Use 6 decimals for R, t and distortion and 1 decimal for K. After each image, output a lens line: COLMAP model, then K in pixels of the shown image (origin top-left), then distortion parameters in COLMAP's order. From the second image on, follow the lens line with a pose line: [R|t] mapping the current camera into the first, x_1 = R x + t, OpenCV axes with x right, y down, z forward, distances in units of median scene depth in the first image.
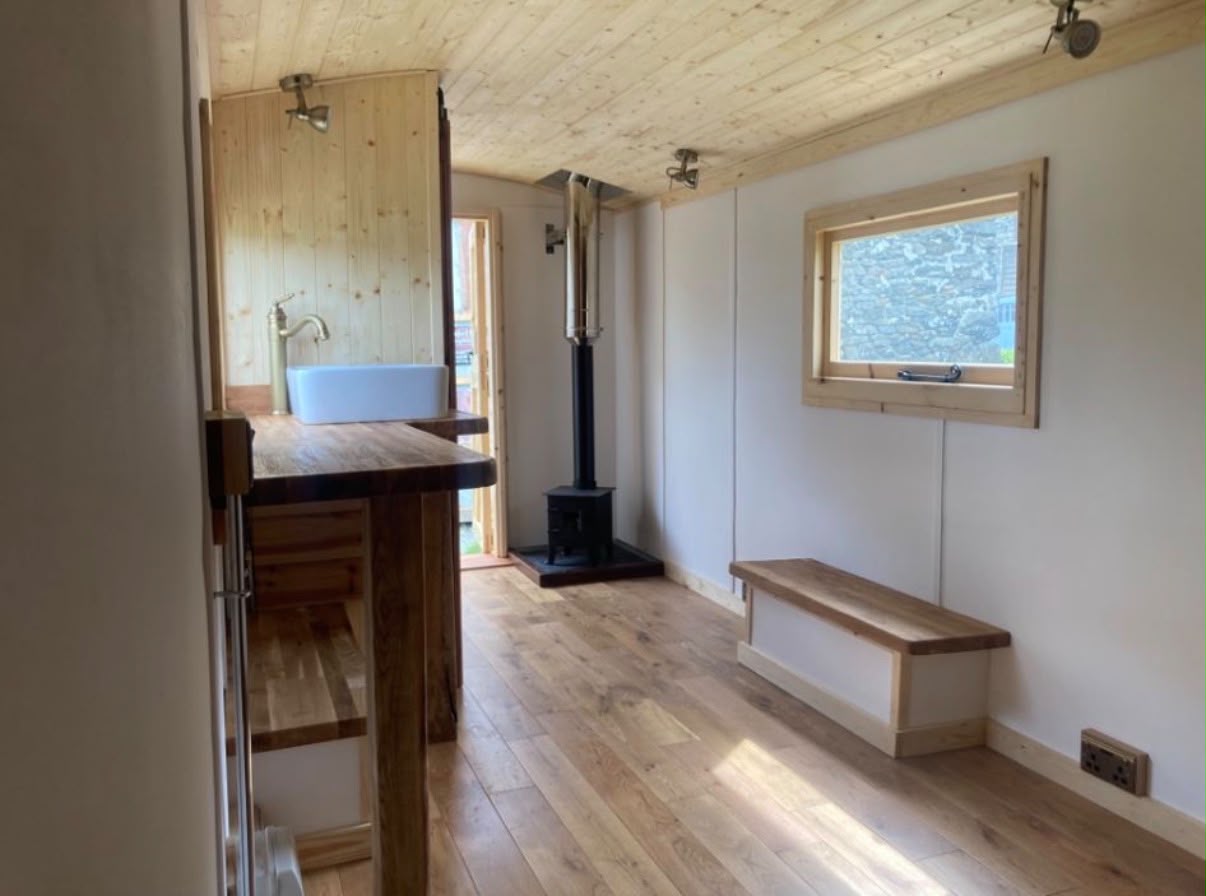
lens RADIAL K [[988.9, 0, 603.0], [0, 988.9, 448.5], [0, 0, 1]] dist [0.008153, 0.000651]
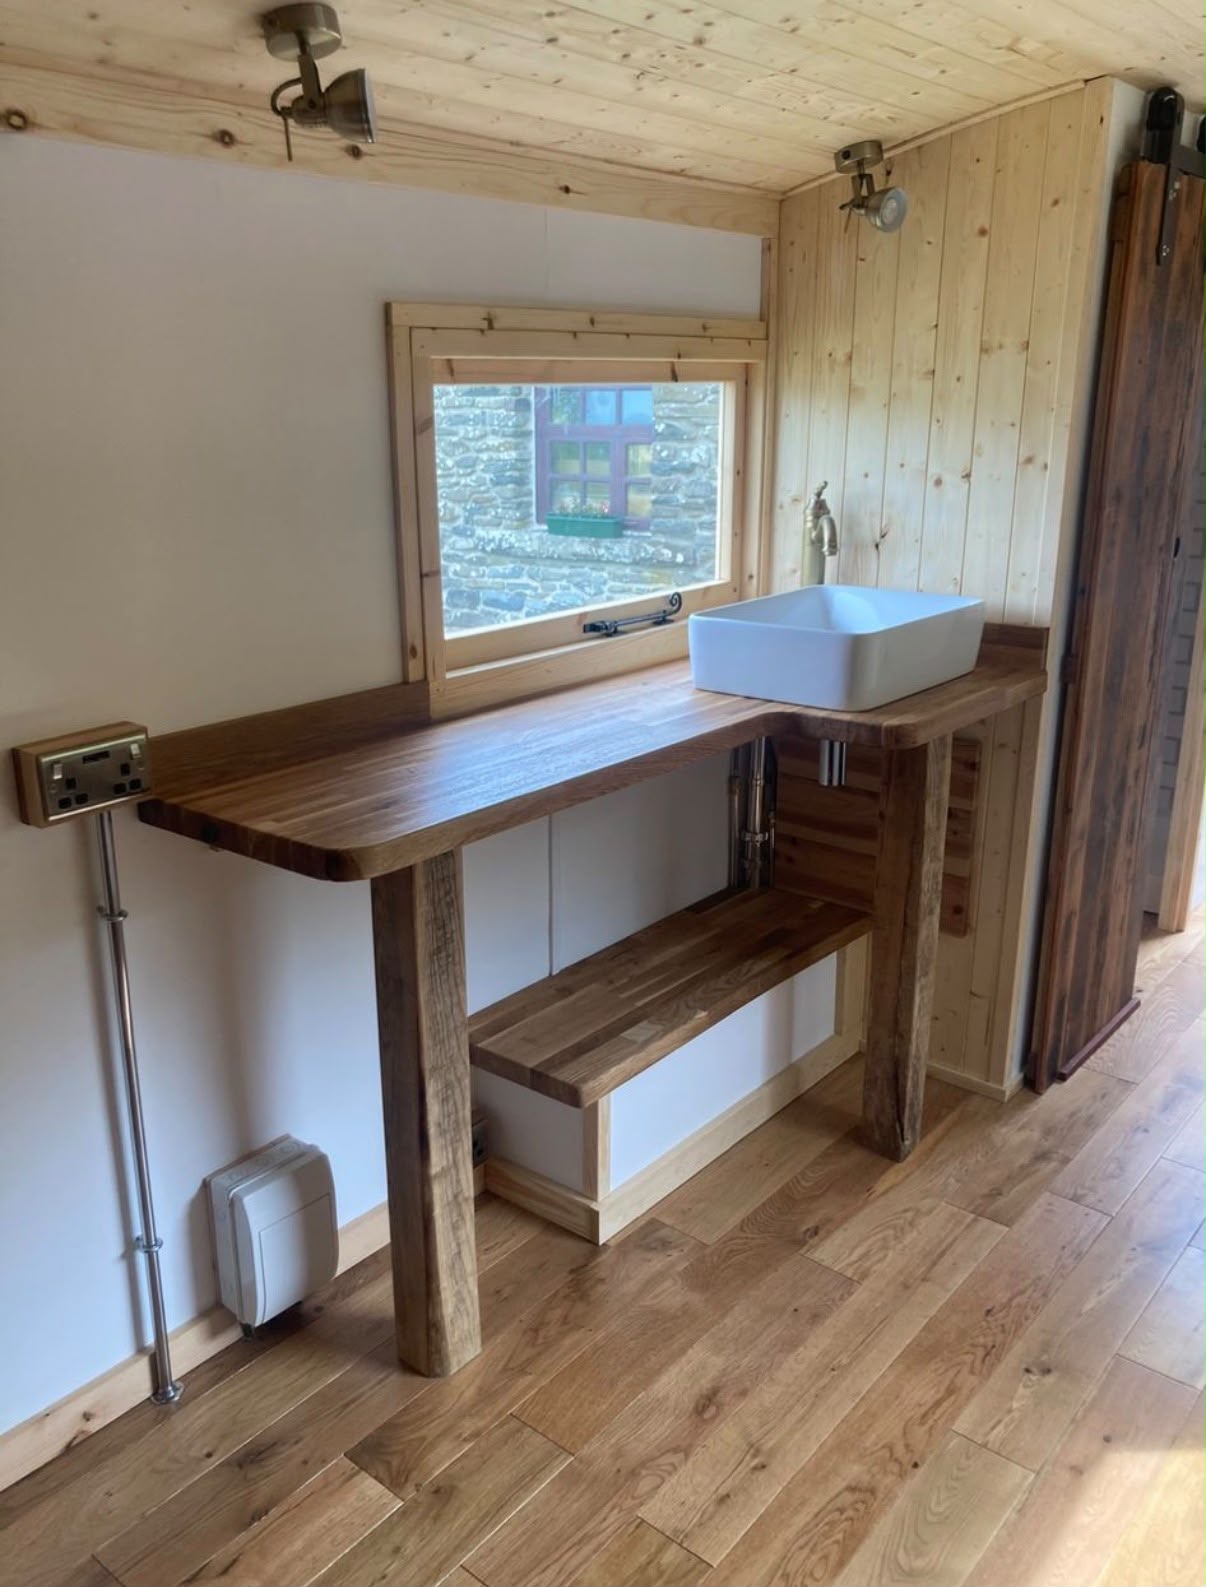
lens RADIAL K [[1353.4, 0, 600.3], [0, 1353.4, 790.9], [0, 0, 1]] dist [0.067952, -0.003026]
pose [[0.497485, 0.264272, -0.826238, 0.456440], [-0.092166, 0.963177, 0.252579, -0.170855], [0.862563, -0.049503, 0.503523, 0.354995]]
